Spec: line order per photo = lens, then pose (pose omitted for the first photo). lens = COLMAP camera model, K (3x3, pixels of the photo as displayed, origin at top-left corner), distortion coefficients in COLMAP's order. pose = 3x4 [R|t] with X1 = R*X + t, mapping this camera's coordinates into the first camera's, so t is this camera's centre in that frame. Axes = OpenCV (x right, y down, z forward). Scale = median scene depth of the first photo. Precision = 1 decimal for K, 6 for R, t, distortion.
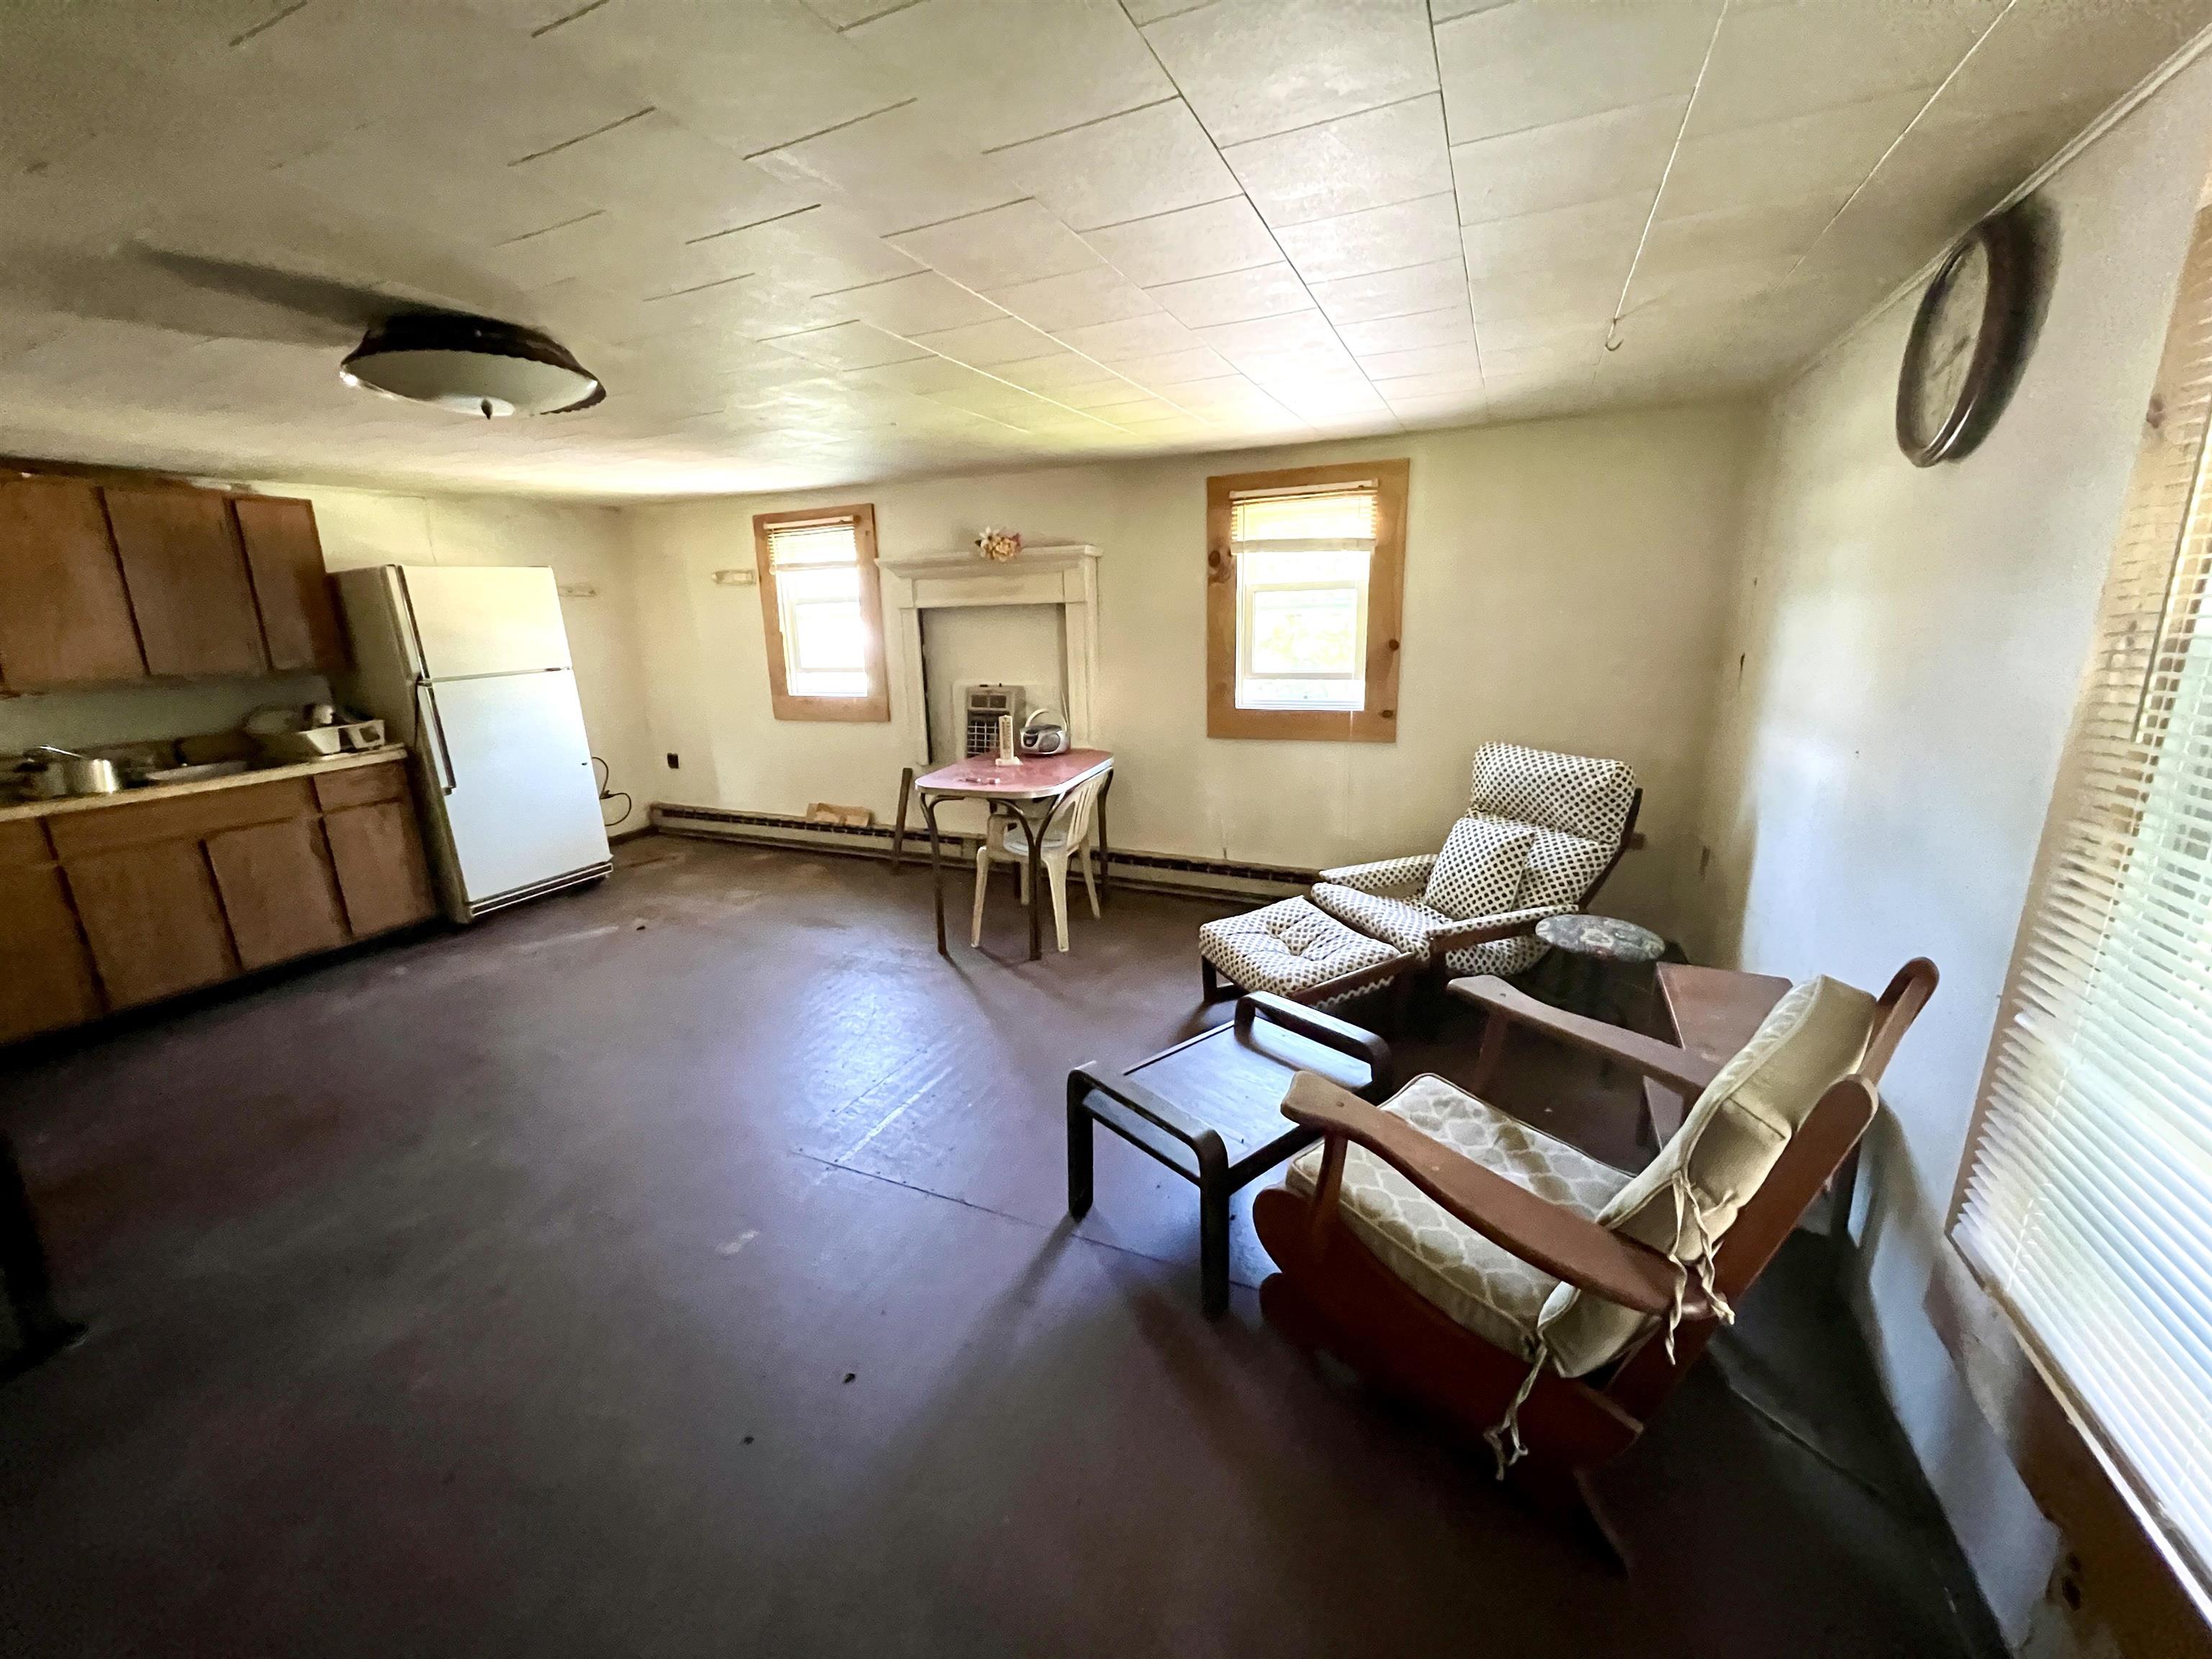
lens RADIAL K [[884.1, 0, 1111.1], [0, 884.1, 835.7], [0, 0, 1]] dist [-0.001206, 0.000694]
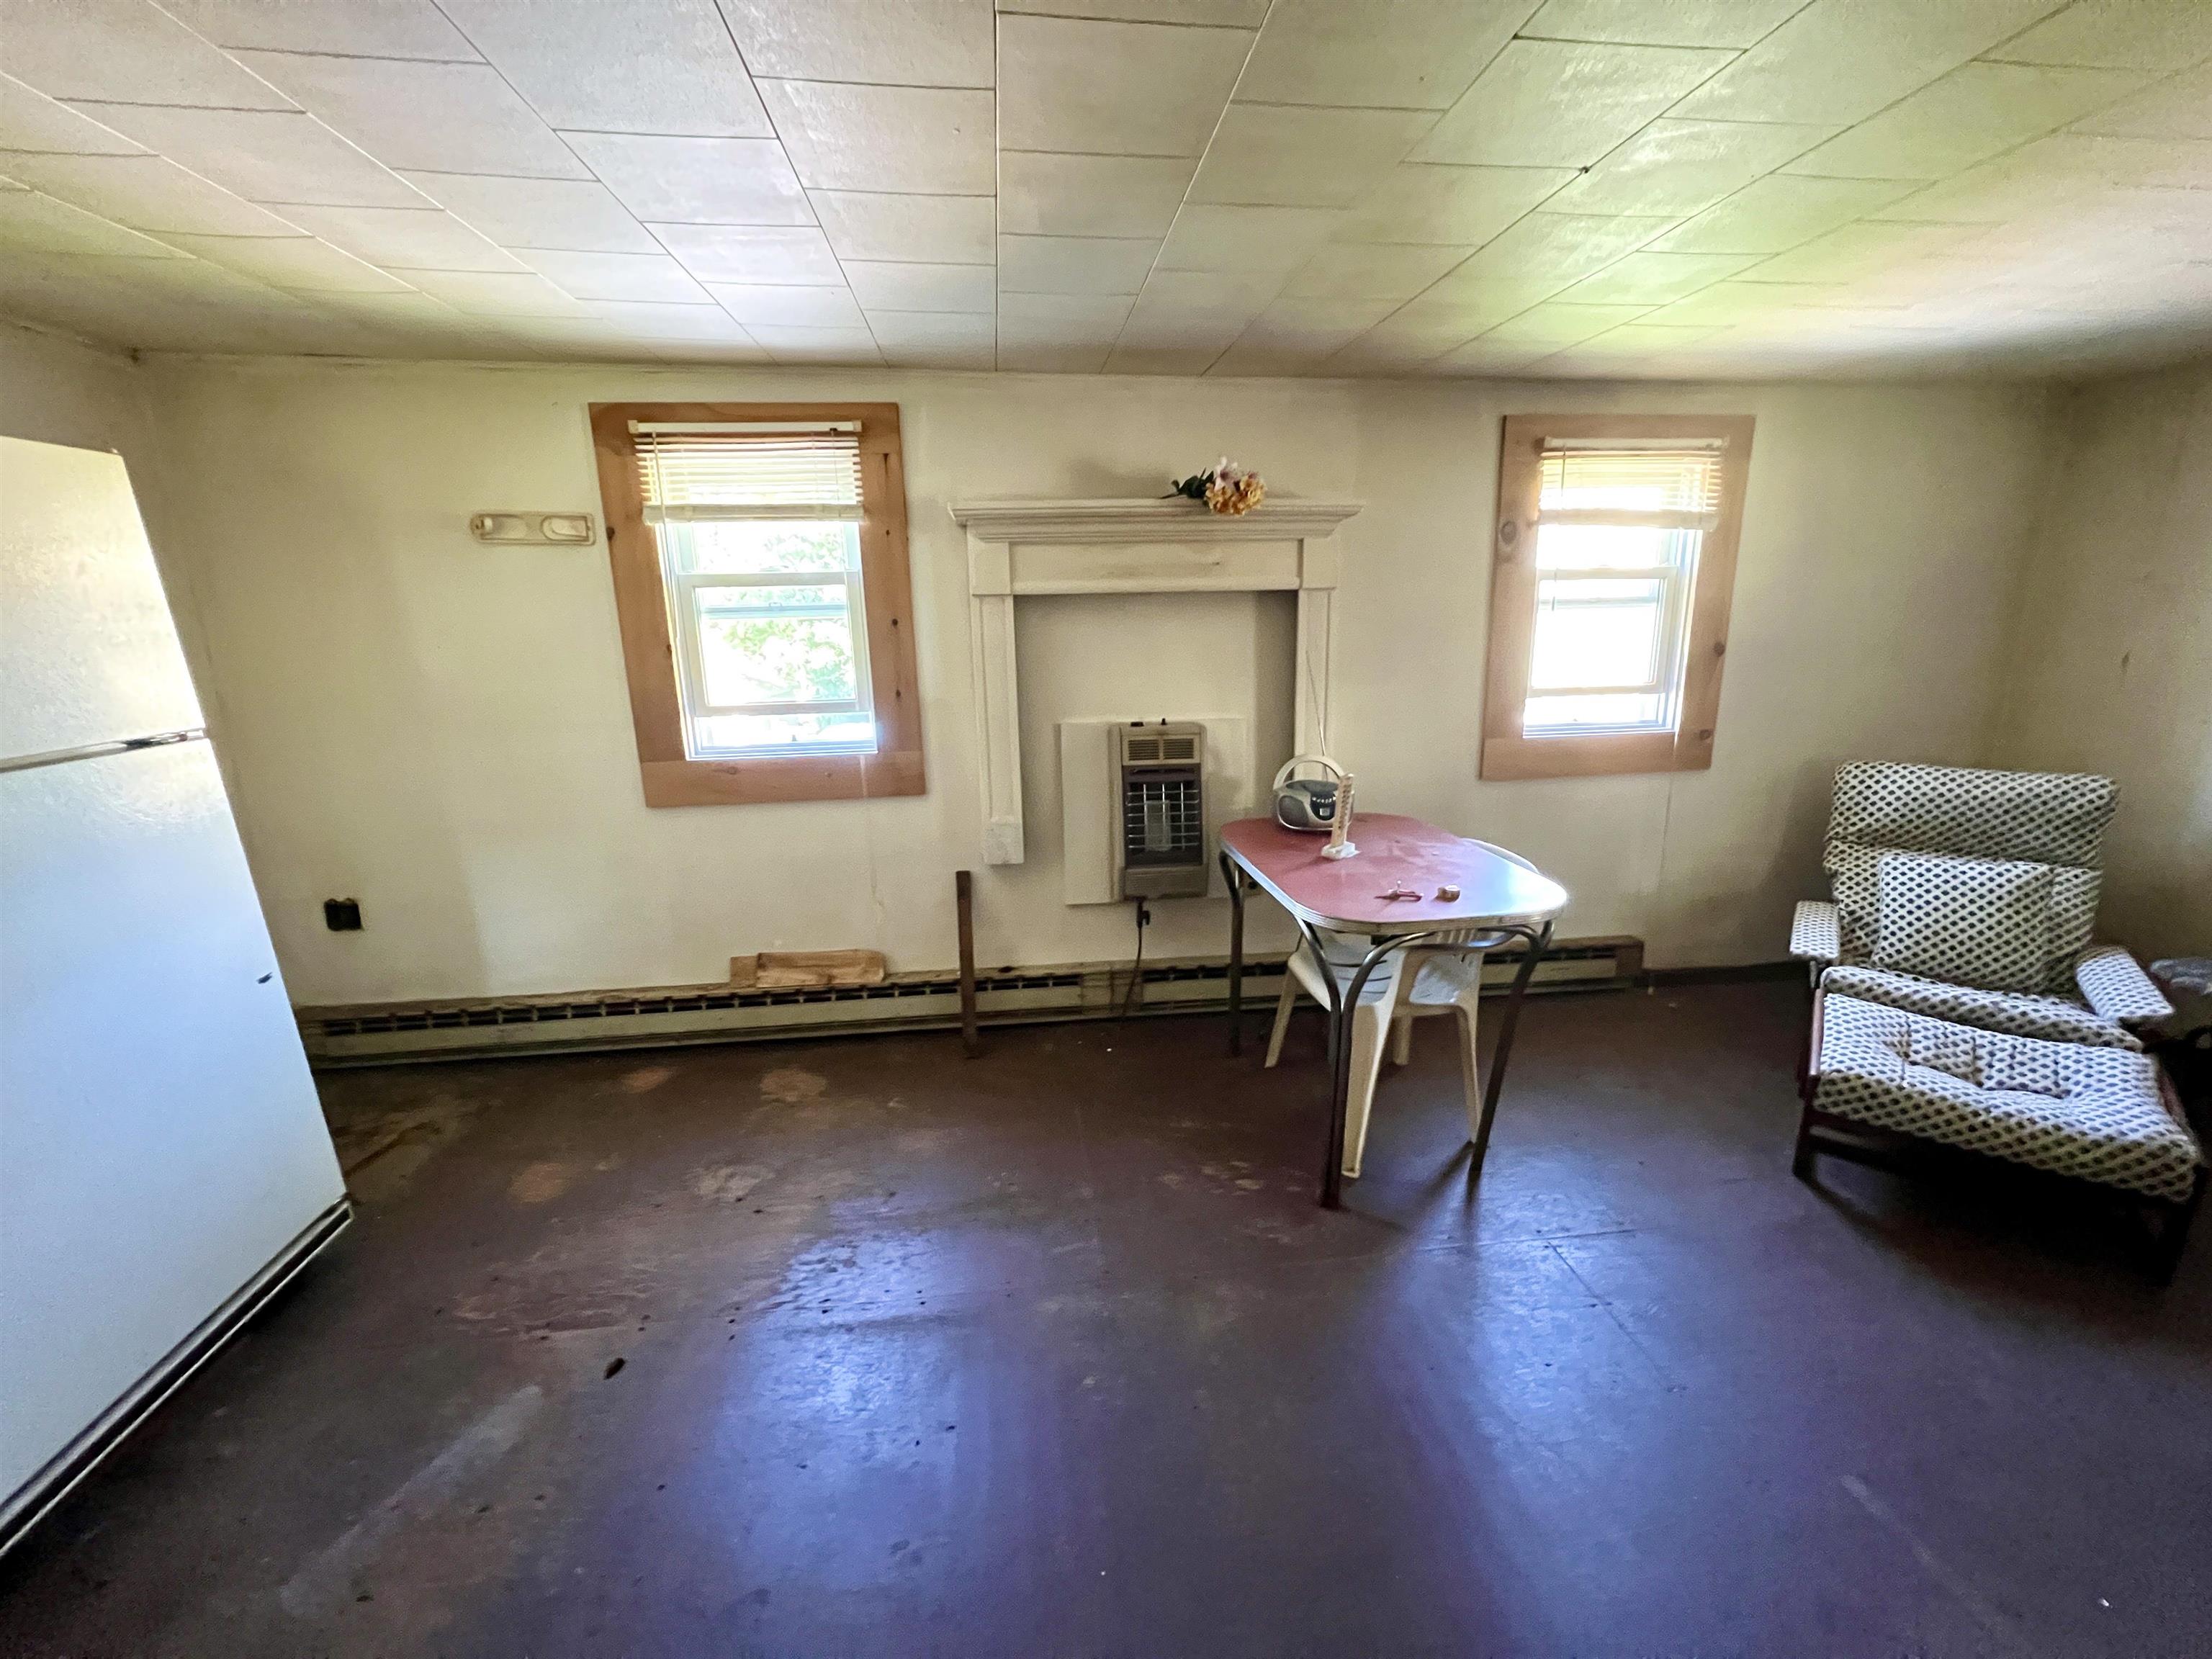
lens RADIAL K [[884.1, 0, 1109.2], [0, 884.1, 825.3], [0, 0, 1]] dist [-0.001206, 0.000694]
pose [[0.857462, -0.109568, 0.502746, -0.456309], [0.120912, 0.992612, 0.010106, -0.105169], [-0.500139, 0.052122, 0.864375, 0.470325]]
